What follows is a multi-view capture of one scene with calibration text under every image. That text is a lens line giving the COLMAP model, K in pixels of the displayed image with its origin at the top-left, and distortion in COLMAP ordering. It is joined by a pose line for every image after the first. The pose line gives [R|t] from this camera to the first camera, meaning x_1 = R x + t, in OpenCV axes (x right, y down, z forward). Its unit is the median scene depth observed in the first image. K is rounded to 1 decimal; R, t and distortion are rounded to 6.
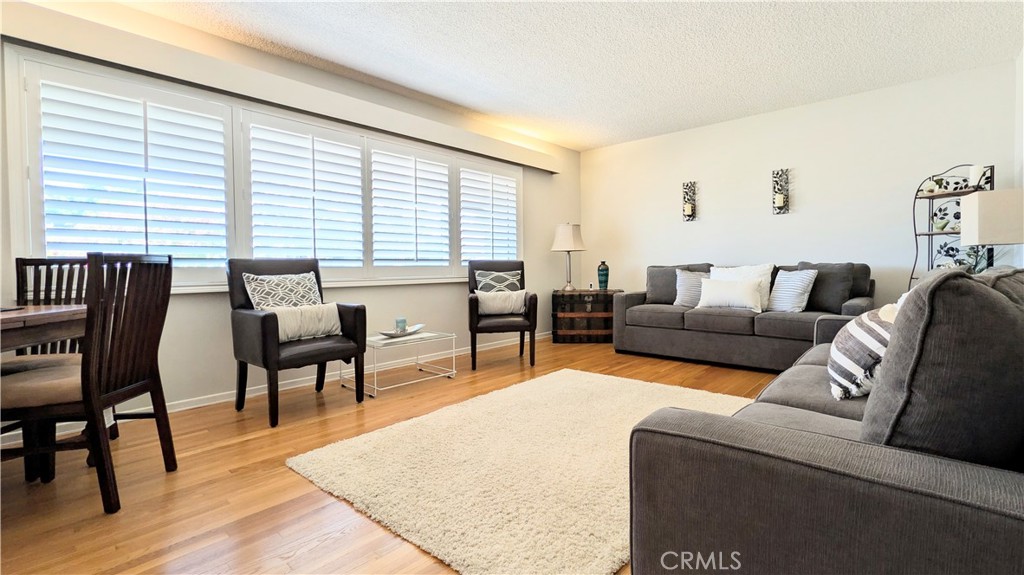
lens RADIAL K [[390.8, 0, 542.5], [0, 390.8, 265.2], [0, 0, 1]] dist [0.002707, 0.000399]
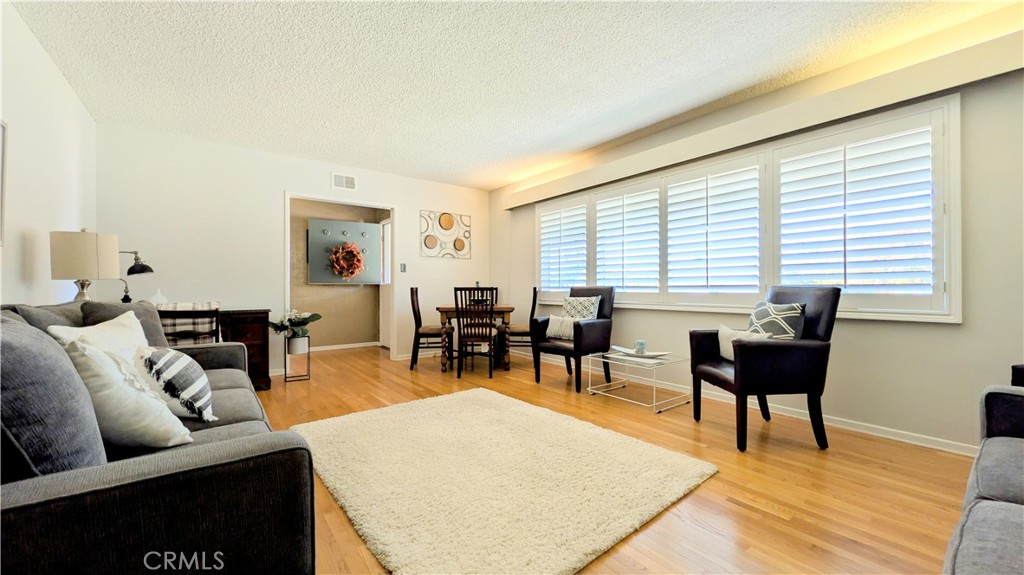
lens RADIAL K [[390.8, 0, 514.9], [0, 390.8, 289.7], [0, 0, 1]] dist [0.002707, 0.000399]
pose [[-0.134550, 0.001139, -0.990906, 0.724788], [-0.006710, 0.999975, 0.002061, -0.005649], [0.990884, 0.006926, -0.134539, 0.744571]]
